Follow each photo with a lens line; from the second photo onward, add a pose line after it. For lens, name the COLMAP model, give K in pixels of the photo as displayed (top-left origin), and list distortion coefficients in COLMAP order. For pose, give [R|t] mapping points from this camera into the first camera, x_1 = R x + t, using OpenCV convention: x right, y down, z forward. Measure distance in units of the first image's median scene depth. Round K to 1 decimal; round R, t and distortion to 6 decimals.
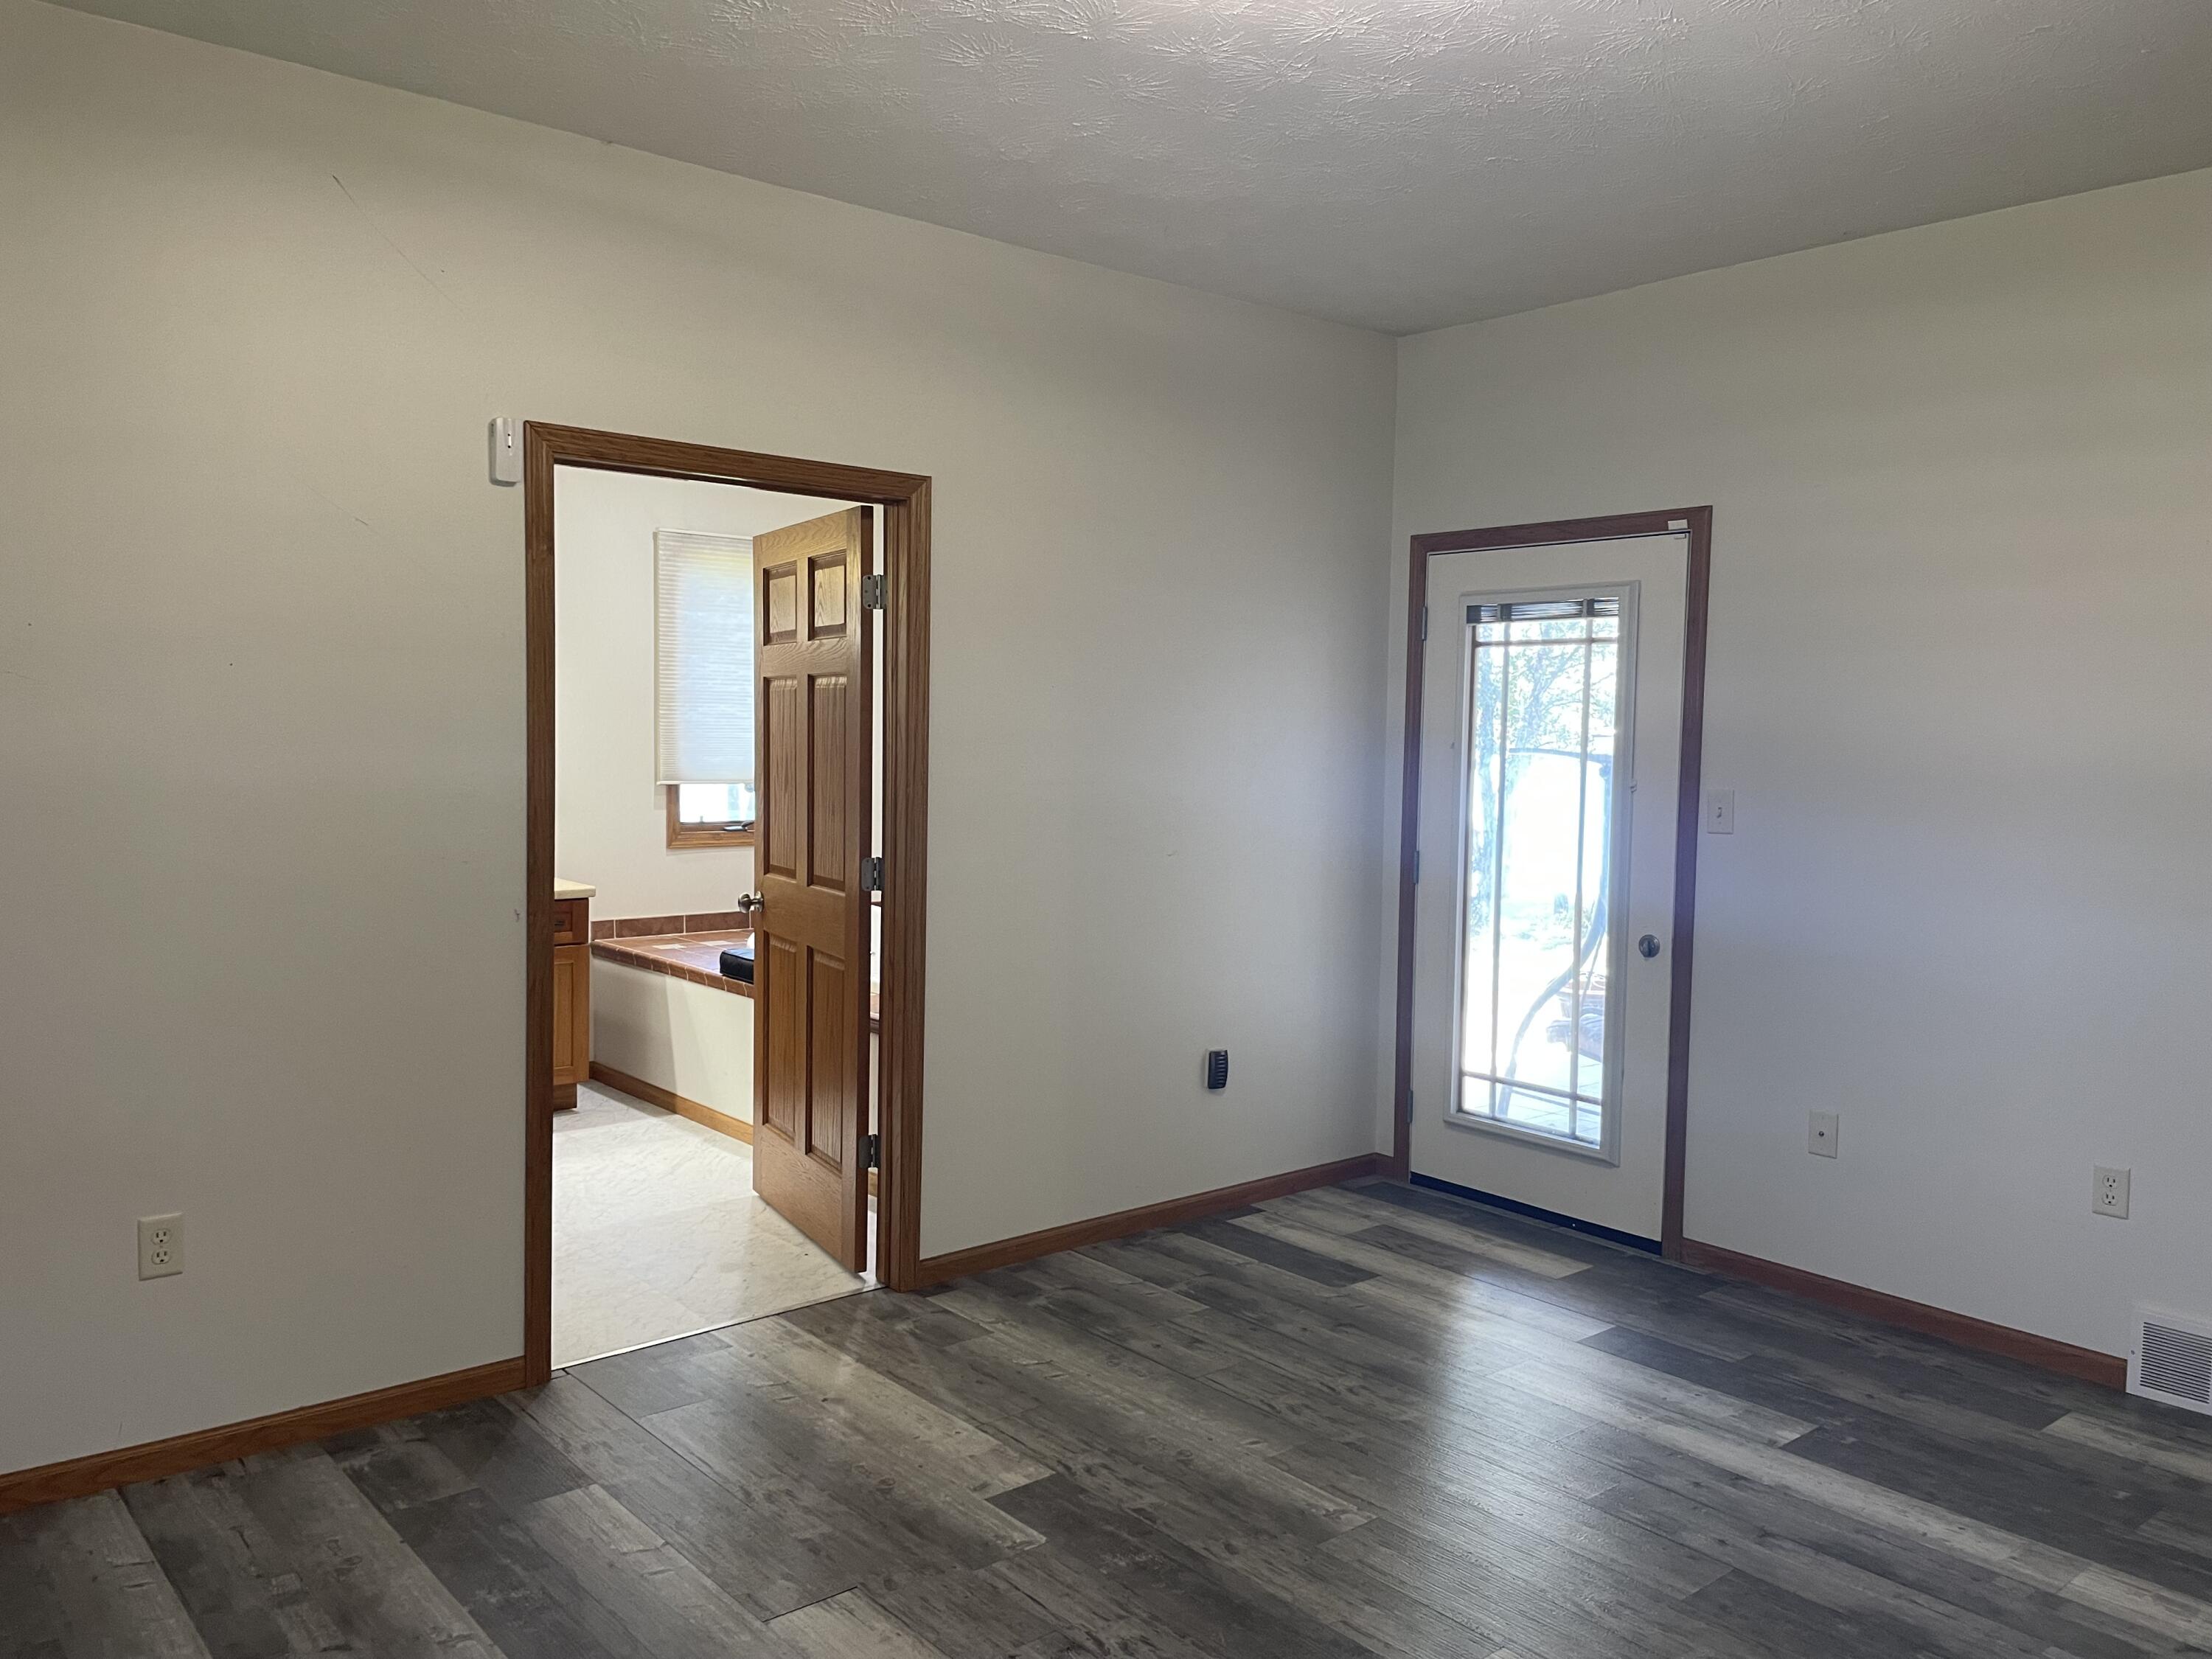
lens RADIAL K [[1677.4, 0, 1108.2], [0, 1677.4, 825.8], [0, 0, 1]] dist [0.069383, -0.057196]
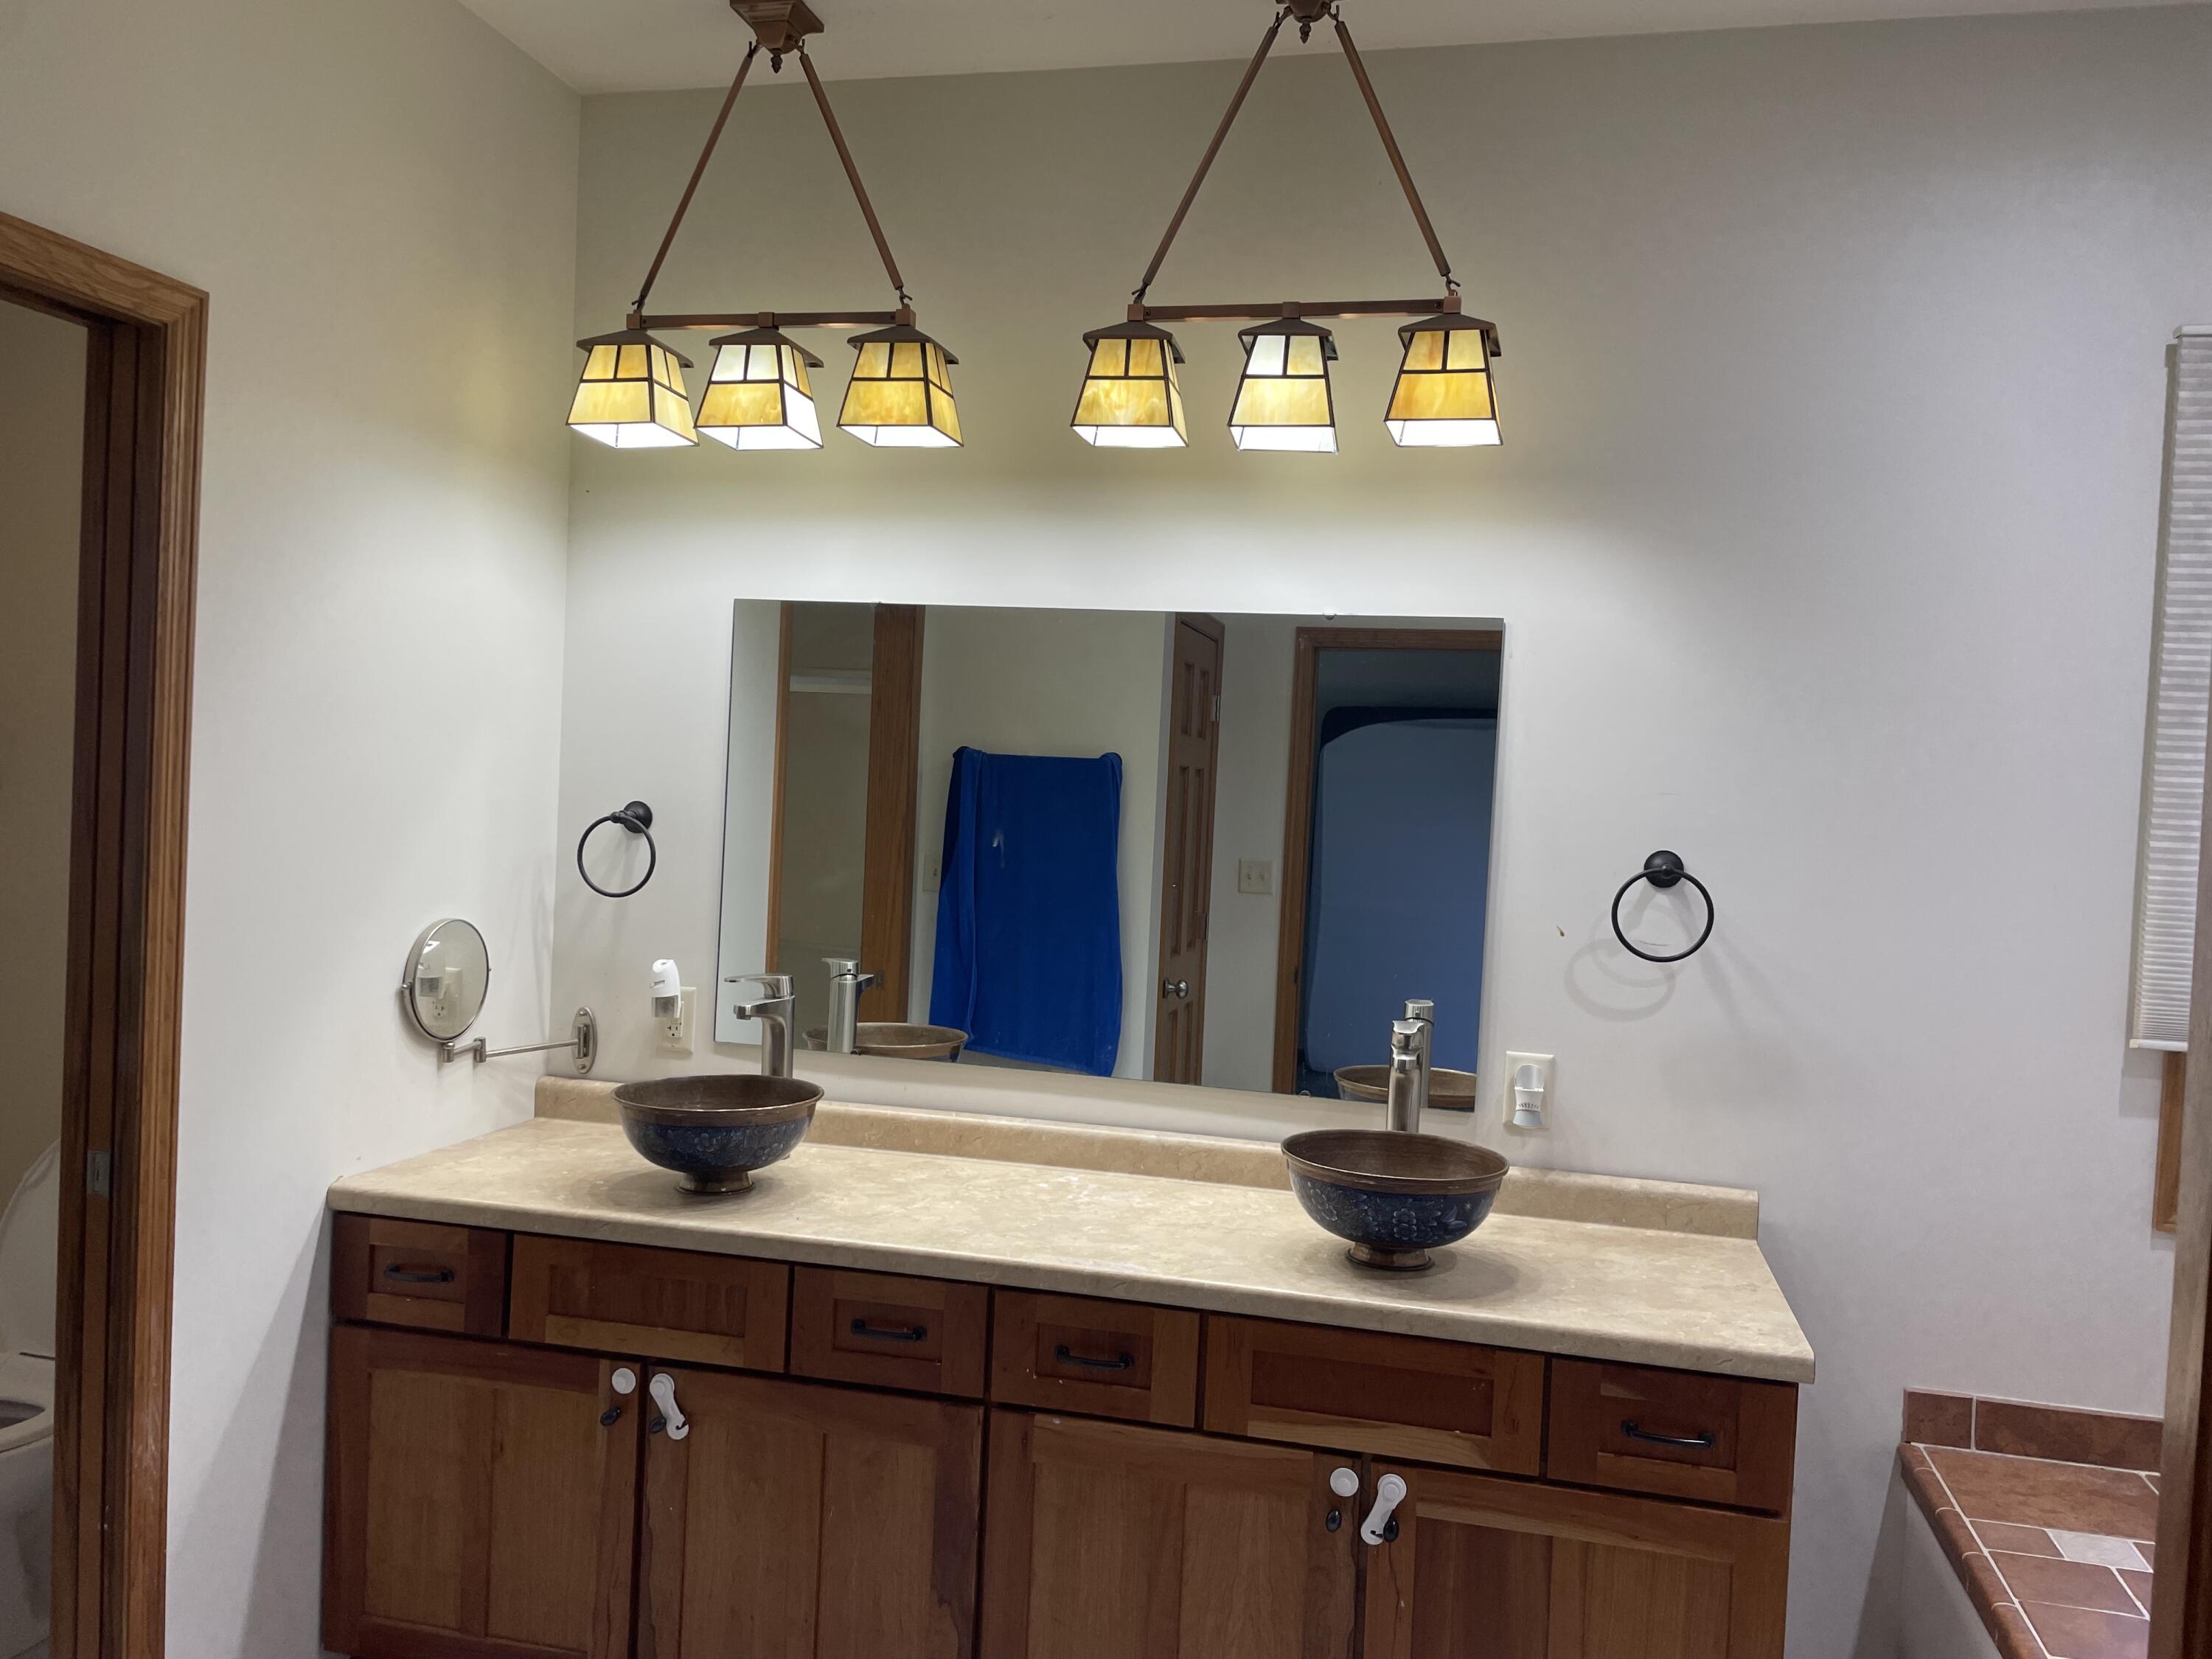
lens RADIAL K [[1677.4, 0, 1108.4], [0, 1677.4, 829.5], [0, 0, 1]] dist [0.069383, -0.057196]
pose [[0.578833, 0.030625, -0.814871, -0.099459], [-0.083534, 0.996264, -0.021895, -0.044449], [0.811157, 0.080743, 0.579228, 0.610598]]
